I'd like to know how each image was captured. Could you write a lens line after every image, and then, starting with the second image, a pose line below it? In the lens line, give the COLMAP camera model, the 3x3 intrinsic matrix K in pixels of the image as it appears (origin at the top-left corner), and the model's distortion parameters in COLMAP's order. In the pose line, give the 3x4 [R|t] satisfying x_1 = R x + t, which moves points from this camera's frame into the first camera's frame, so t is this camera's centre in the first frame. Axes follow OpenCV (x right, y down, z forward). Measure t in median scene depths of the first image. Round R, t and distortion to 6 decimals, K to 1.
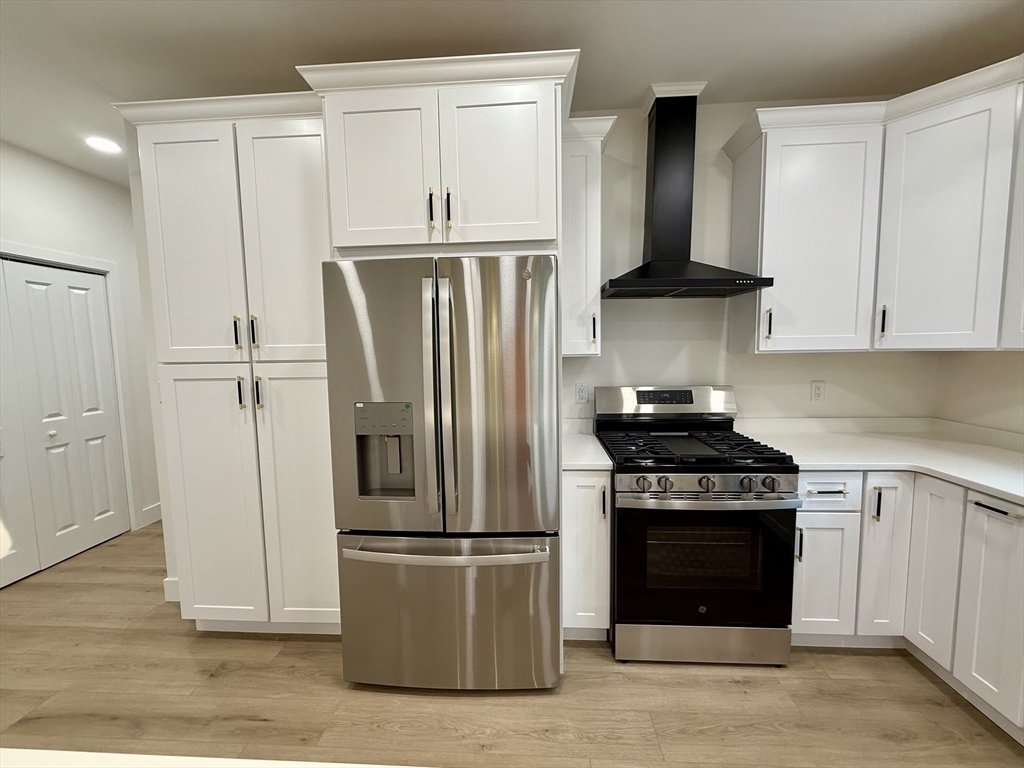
lens RADIAL K [[415.5, 0, 512.0], [0, 415.5, 384.0], [0, 0, 1]] dist [-0.000802, -0.000017]
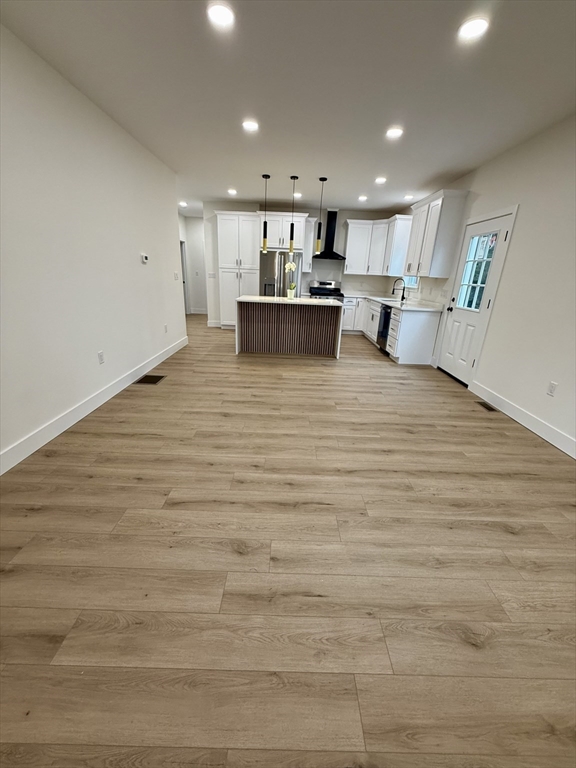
lens RADIAL K [[311.6, 0, 289.4], [0, 311.6, 379.2], [0, 0, 1]] dist [-0.000802, -0.000017]
pose [[0.995856, 0.035998, 0.083512, -0.287447], [-0.055655, 0.967511, 0.246627, 0.252617], [-0.071921, -0.250253, 0.965505, -2.779341]]
